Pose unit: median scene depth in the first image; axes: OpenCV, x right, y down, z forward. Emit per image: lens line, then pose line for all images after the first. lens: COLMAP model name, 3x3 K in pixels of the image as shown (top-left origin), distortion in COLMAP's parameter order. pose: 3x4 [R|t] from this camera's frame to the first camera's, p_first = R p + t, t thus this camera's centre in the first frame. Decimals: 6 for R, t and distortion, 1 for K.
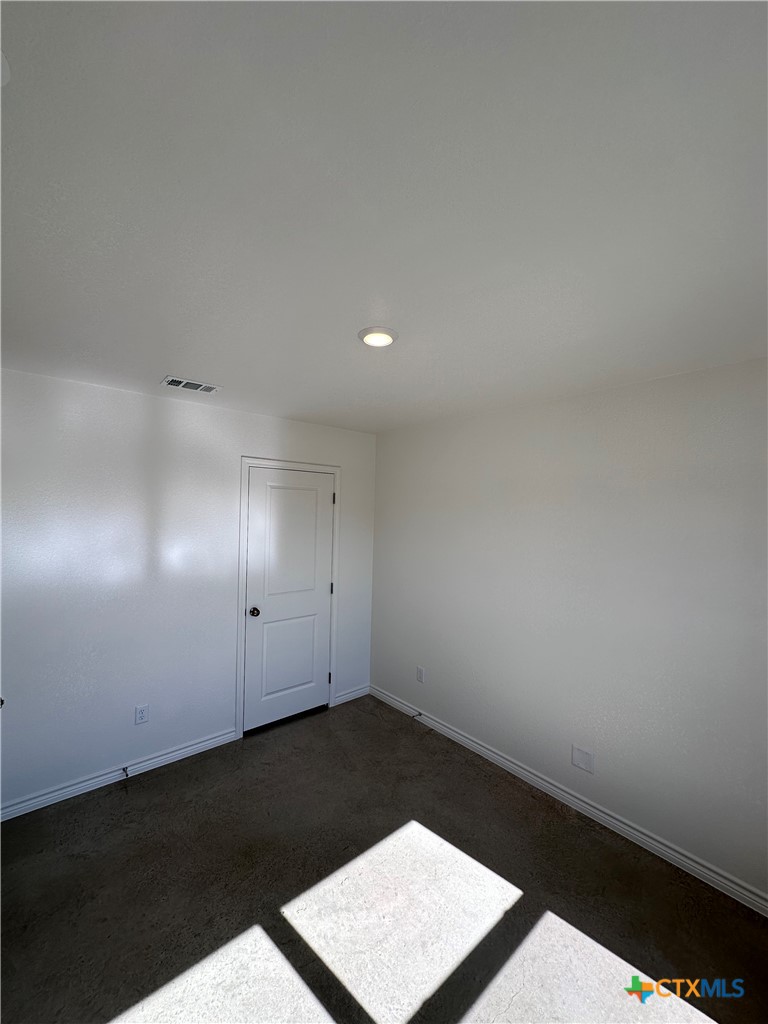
lens RADIAL K [[407.8, 0, 384.7], [0, 407.8, 511.7], [0, 0, 1]] dist [-0.003054, 0.000614]
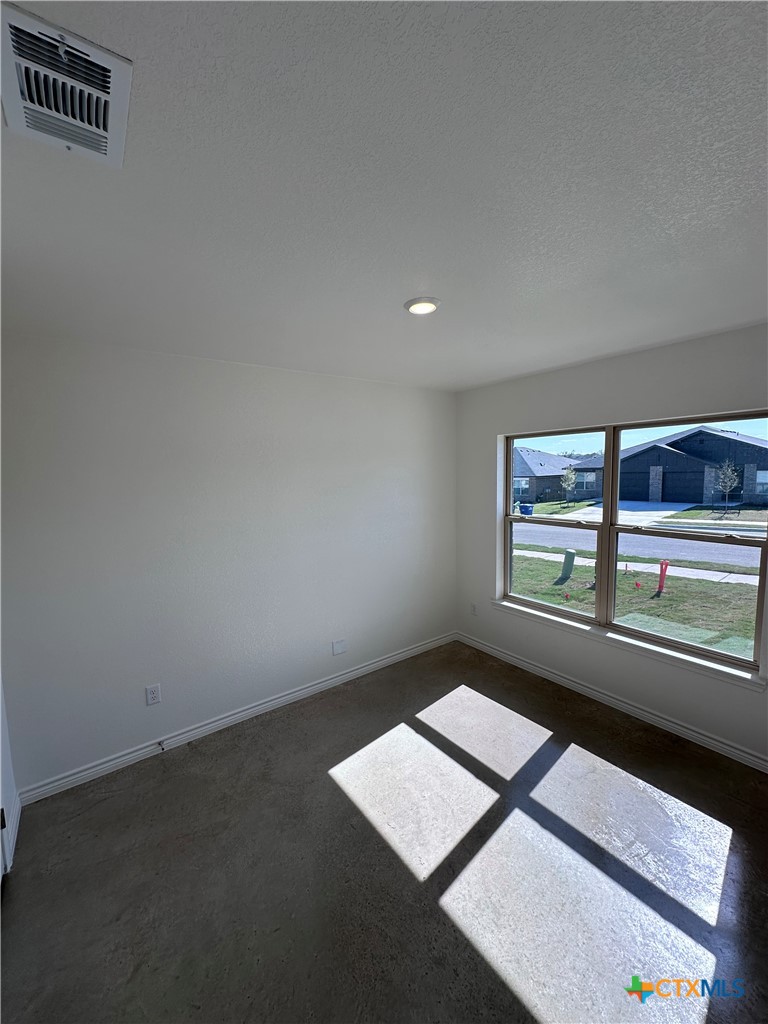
lens RADIAL K [[407.8, 0, 384.7], [0, 407.8, 511.7], [0, 0, 1]] dist [-0.003054, 0.000614]
pose [[0.066320, -0.124588, 0.989990, -1.089455], [0.029735, 0.991980, 0.122847, -0.022724], [-0.997355, 0.021290, 0.069493, 0.976088]]
